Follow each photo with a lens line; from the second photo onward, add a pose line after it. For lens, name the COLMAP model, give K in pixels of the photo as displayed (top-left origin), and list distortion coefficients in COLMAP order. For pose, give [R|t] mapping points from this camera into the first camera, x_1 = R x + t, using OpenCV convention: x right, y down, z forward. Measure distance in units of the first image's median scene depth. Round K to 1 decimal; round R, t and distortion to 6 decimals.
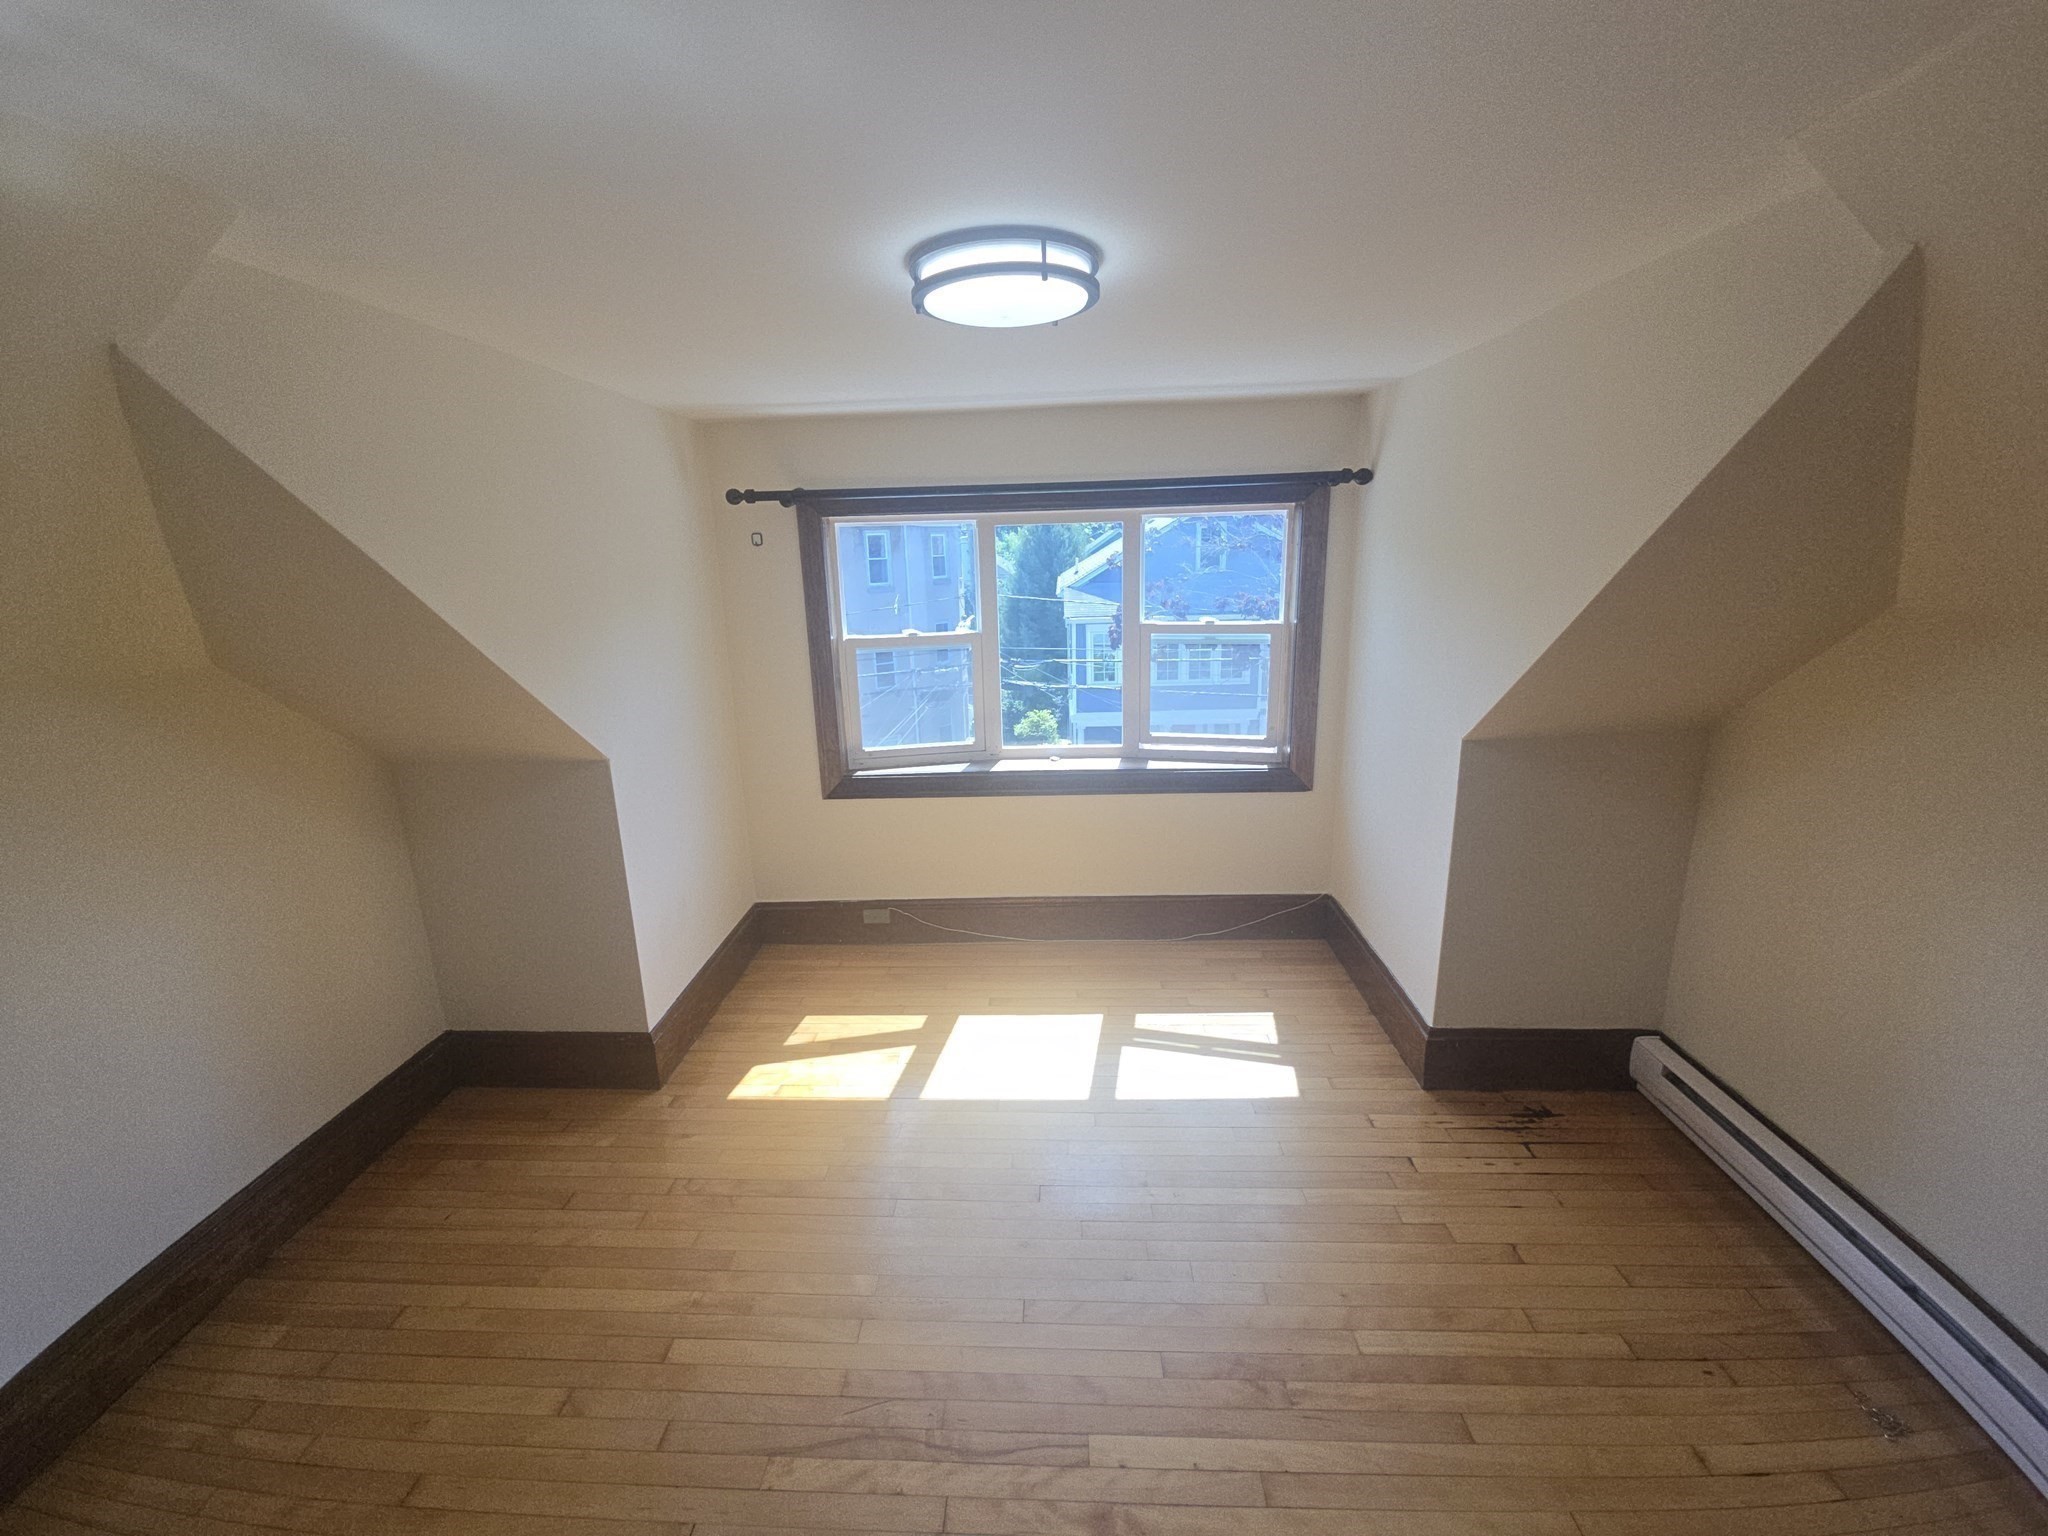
lens RADIAL K [[839.4, 0, 1017.3], [0, 839.4, 758.9], [0, 0, 1]] dist [0.000006, -0.000398]
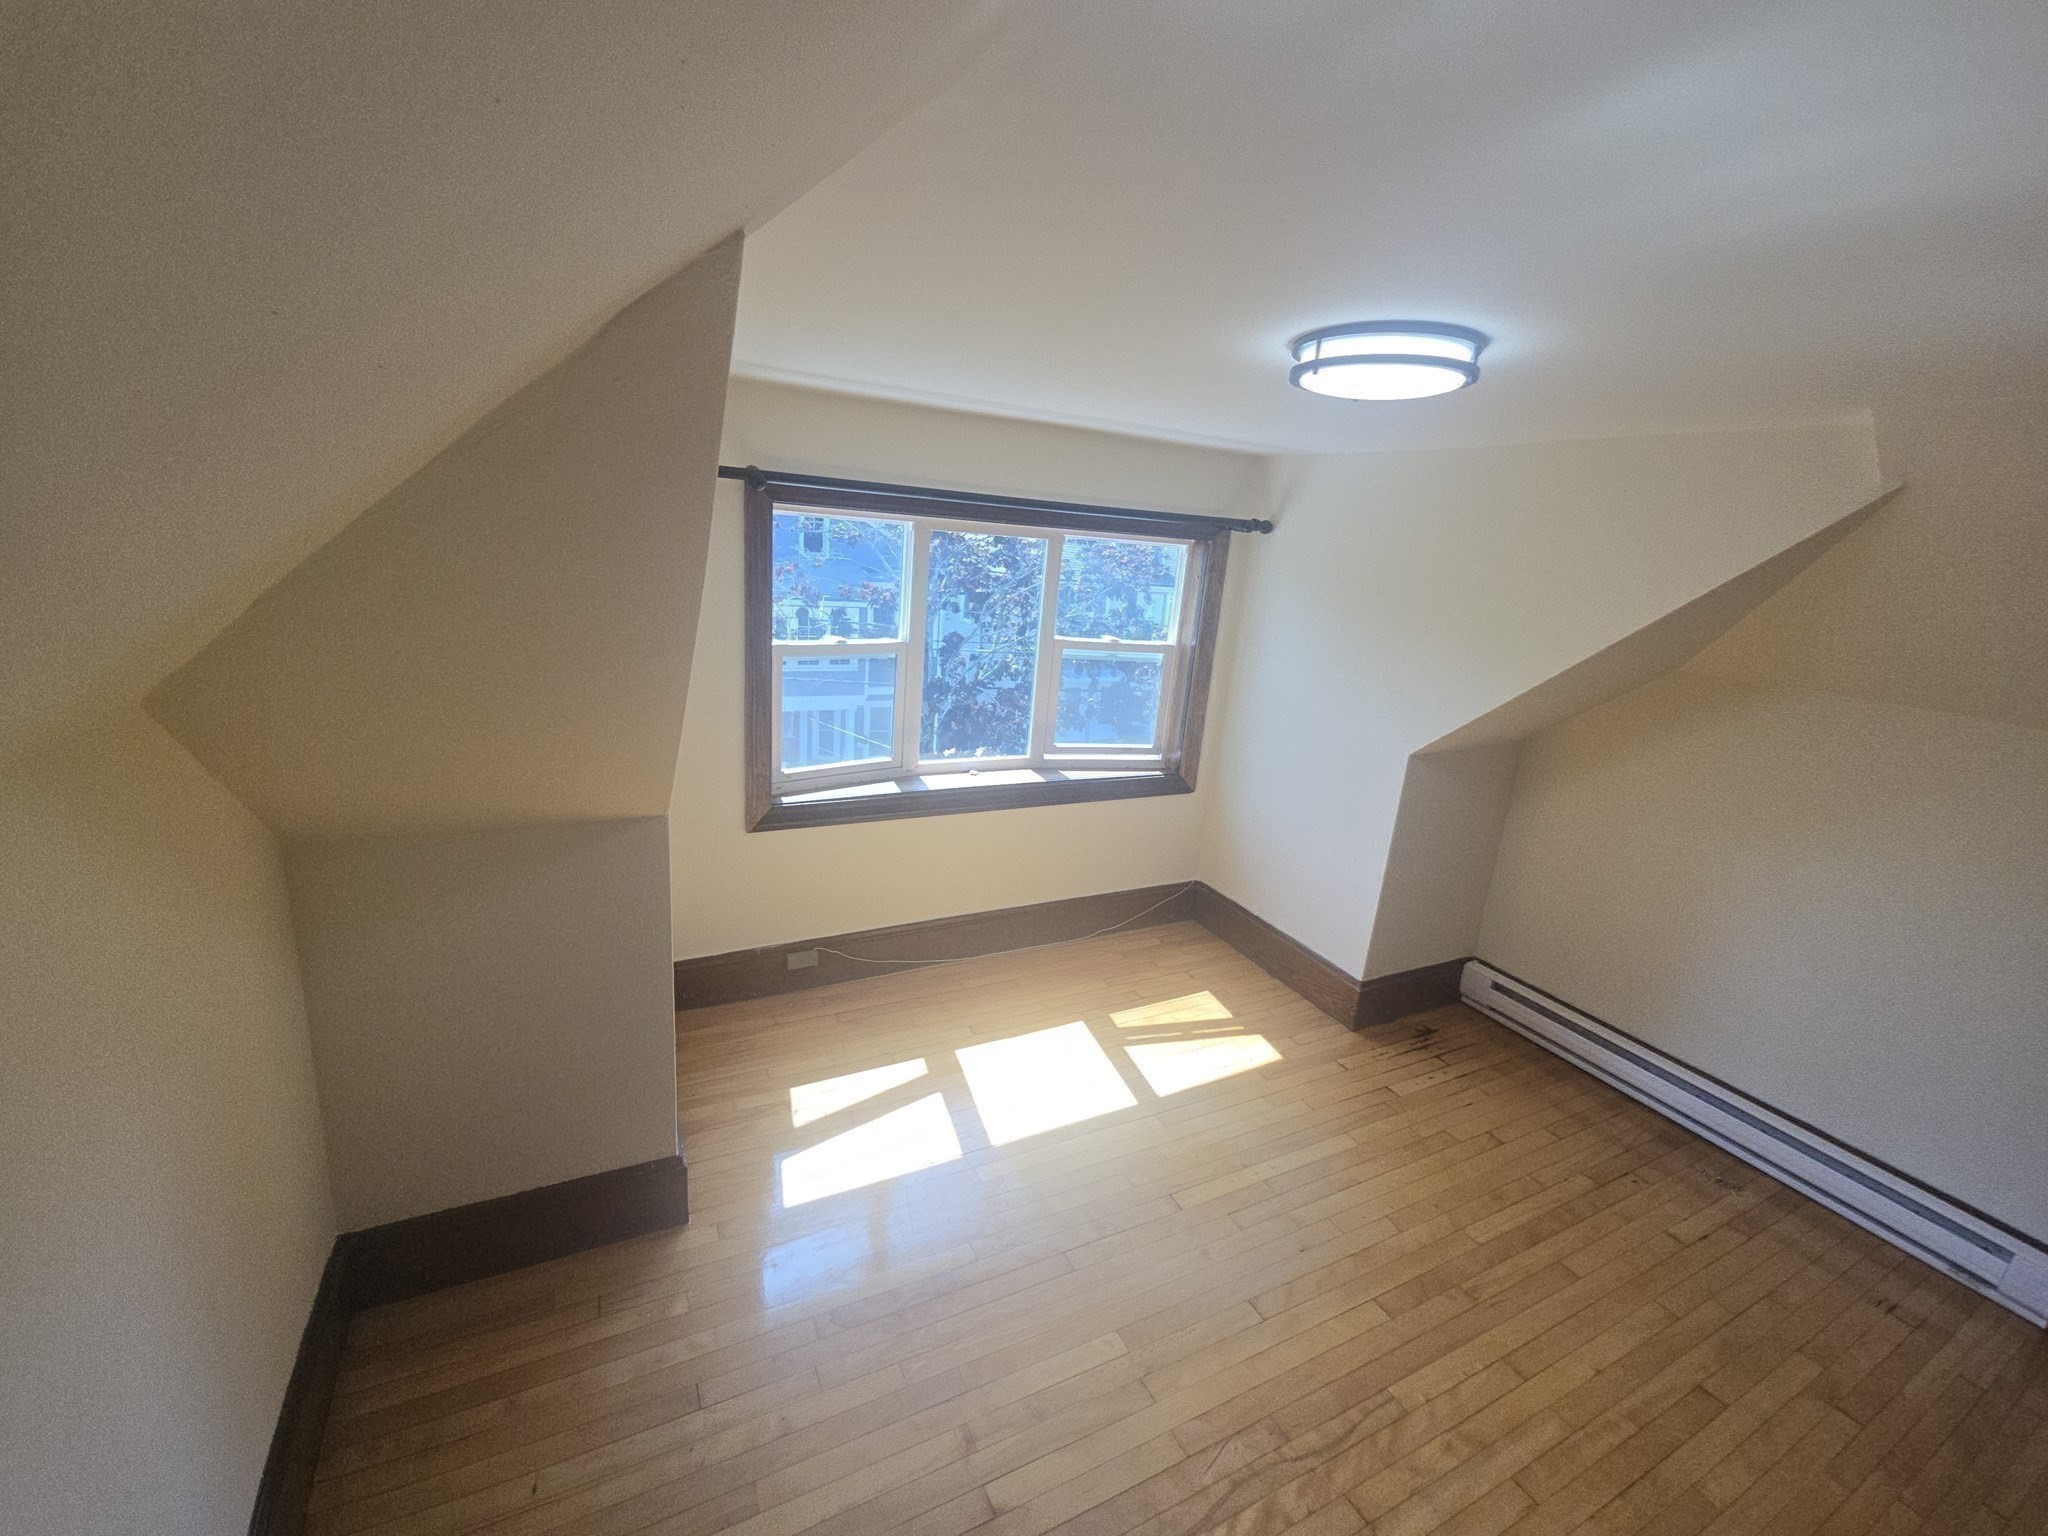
lens RADIAL K [[839.4, 0, 1017.3], [0, 839.4, 758.9], [0, 0, 1]] dist [0.000006, -0.000398]
pose [[0.864641, -0.035001, 0.501169, -0.458096], [0.023507, 0.999296, 0.029233, -0.049759], [-0.501839, -0.013495, 0.864856, 0.140962]]
